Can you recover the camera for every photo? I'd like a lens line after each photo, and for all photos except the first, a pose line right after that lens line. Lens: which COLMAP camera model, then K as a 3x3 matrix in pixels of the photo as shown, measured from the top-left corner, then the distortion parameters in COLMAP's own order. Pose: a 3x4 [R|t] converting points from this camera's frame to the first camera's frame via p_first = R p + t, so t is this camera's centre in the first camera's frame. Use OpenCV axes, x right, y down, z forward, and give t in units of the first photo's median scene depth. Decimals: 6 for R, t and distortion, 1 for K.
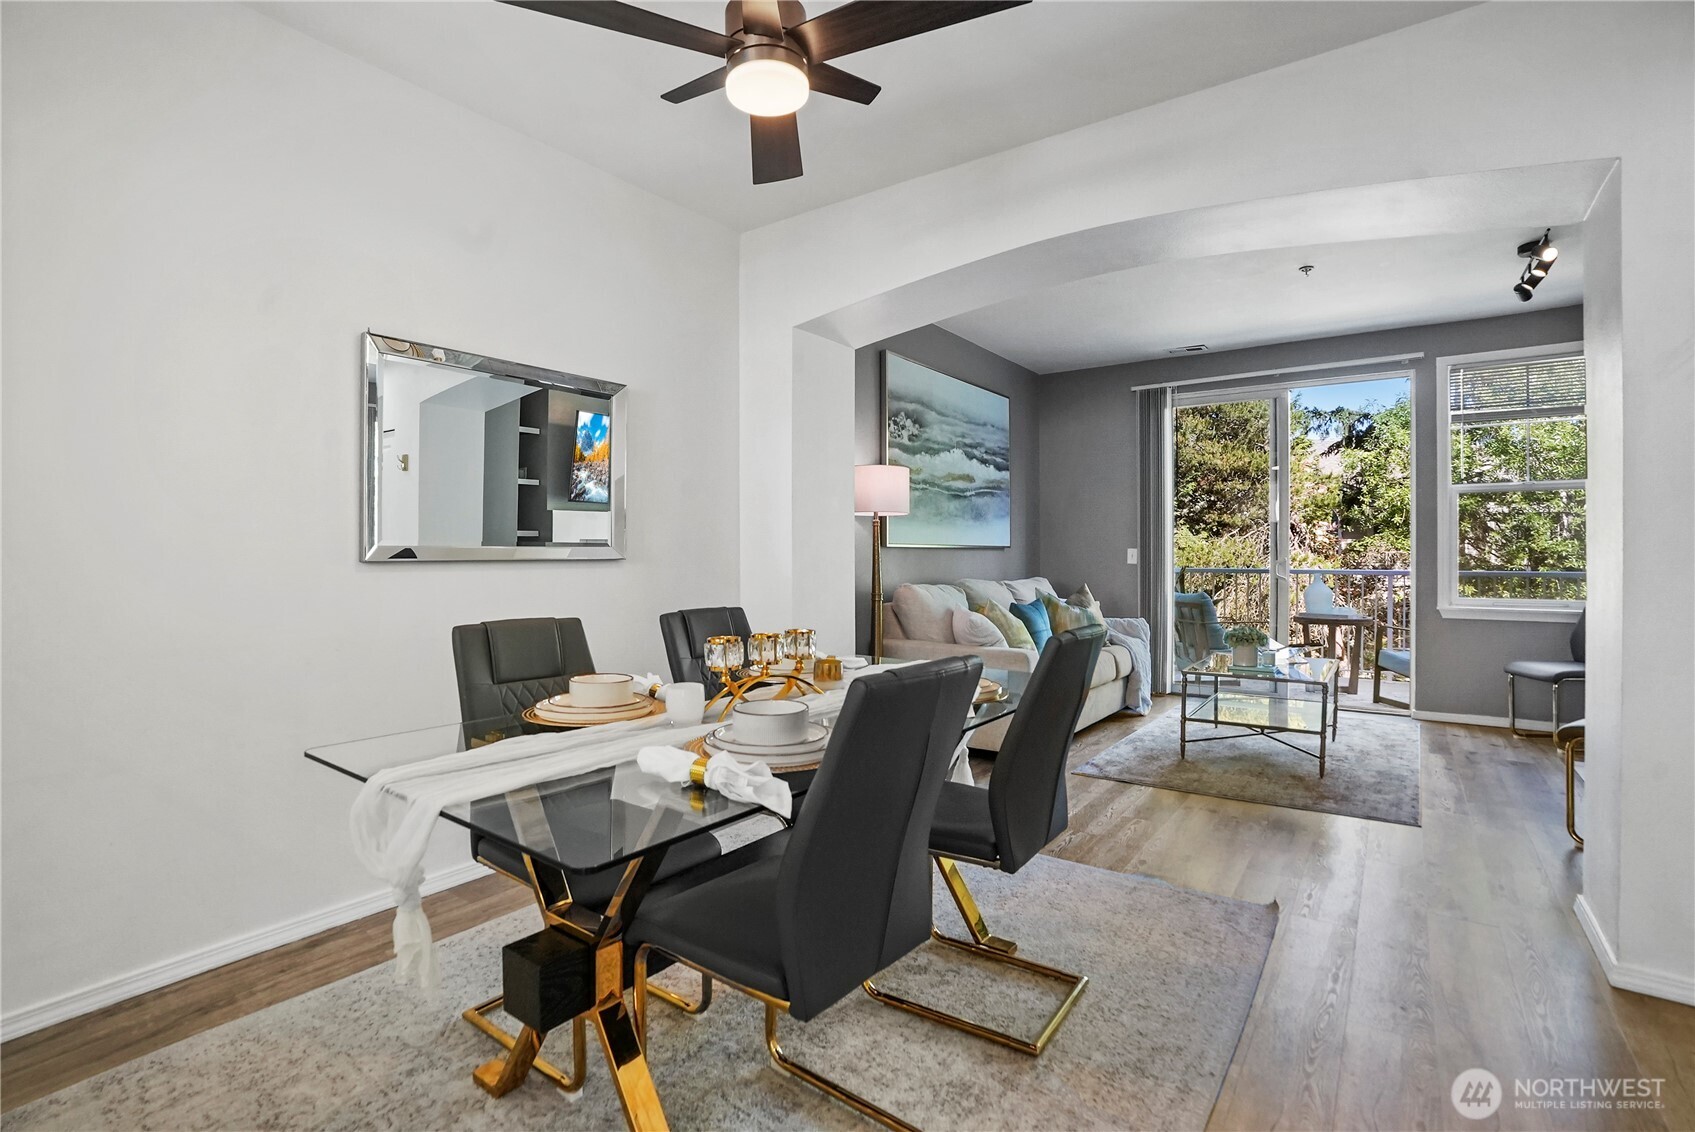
lens RADIAL K [[801.9, 0, 847.1], [0, 801.9, 555.9], [0, 0, 1]] dist [-0.060290, 0.022969]
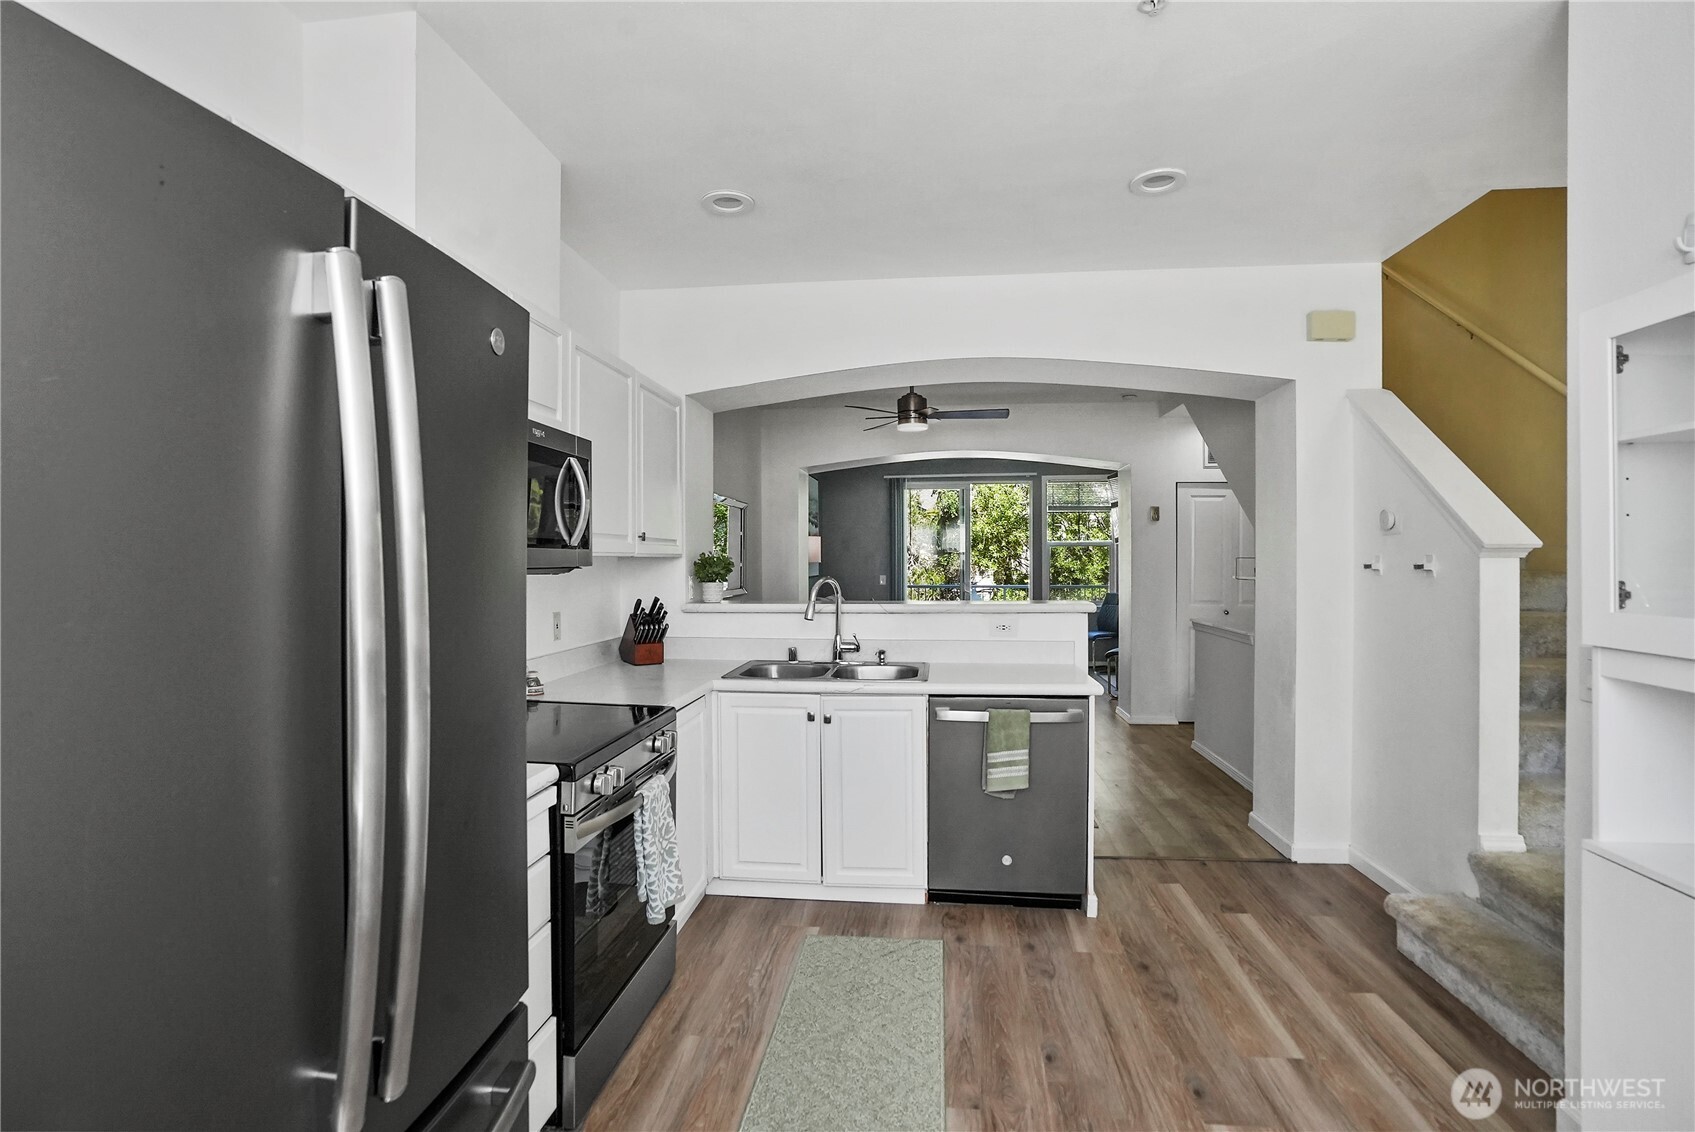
lens RADIAL K [[849.3, 0, 873.8], [0, 849.3, 559.7], [0, 0, 1]] dist [-0.057705, 0.021497]
pose [[0.857506, -0.002391, 0.514468, -0.609056], [0.004877, 0.999982, -0.003481, -0.039130], [-0.514450, 0.005494, 0.857503, -0.521184]]
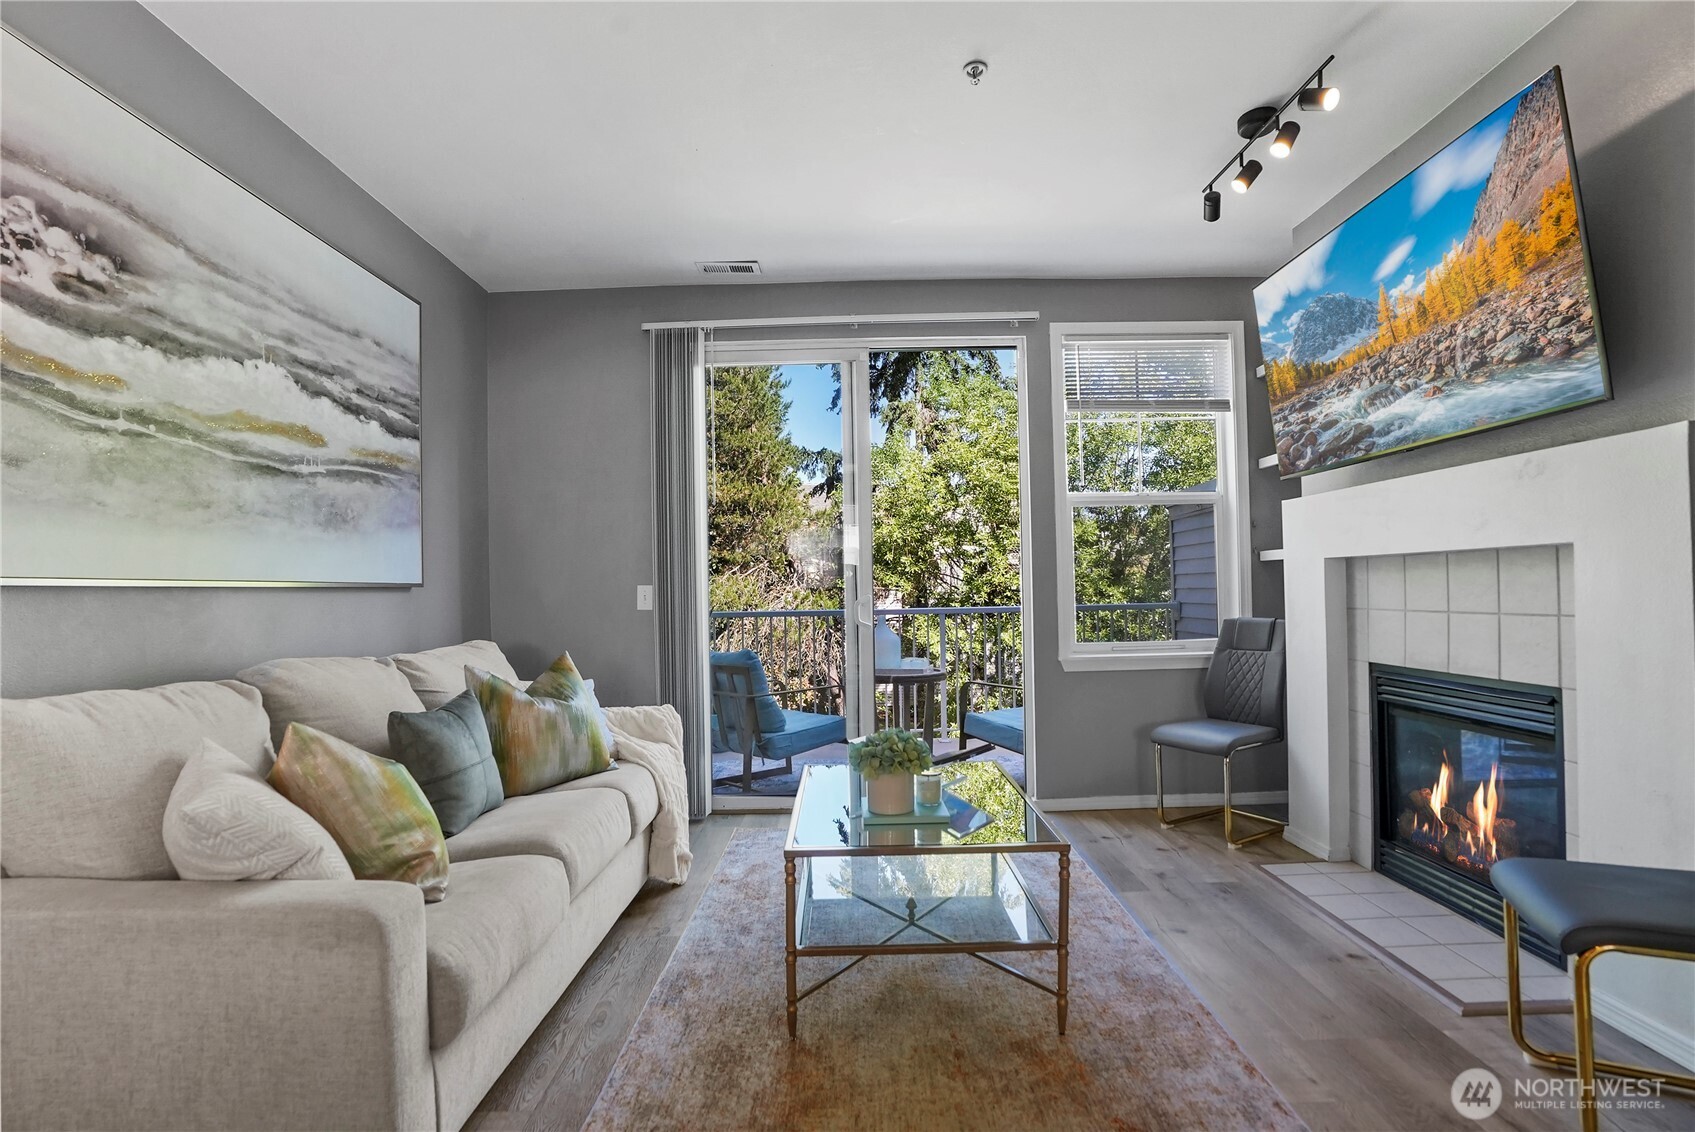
lens RADIAL K [[801.9, 0, 844.1], [0, 801.9, 578.2], [0, 0, 1]] dist [-0.060290, 0.022969]
pose [[0.816996, -0.007948, 0.576588, 0.143518], [0.022018, 0.999606, -0.017419, -0.001039], [-0.576223, 0.026927, 0.816849, 0.456860]]
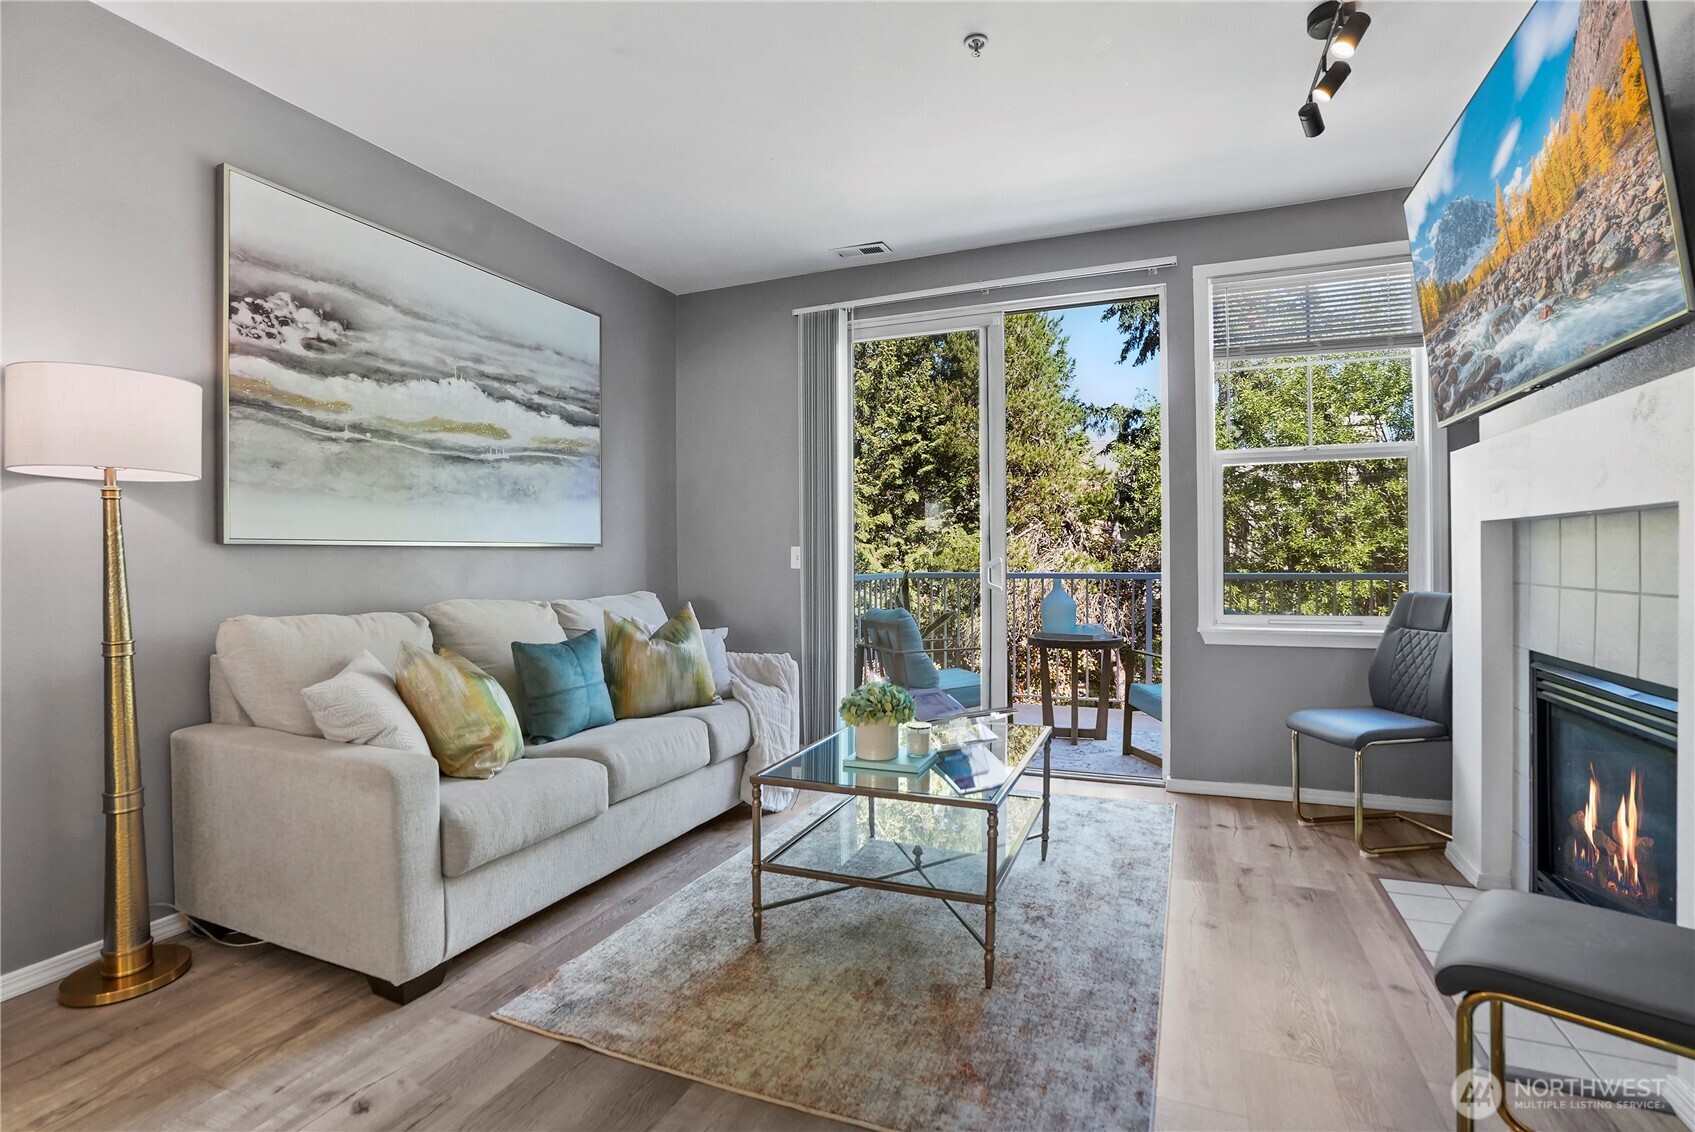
lens RADIAL K [[801.9, 0, 840.8], [0, 801.9, 556.5], [0, 0, 1]] dist [-0.060290, 0.022969]
pose [[0.976792, -0.007969, 0.214040, 0.277668], [0.008483, 0.999963, -0.001482, 0.000512], [-0.214020, 0.003263, 0.976824, 0.357245]]
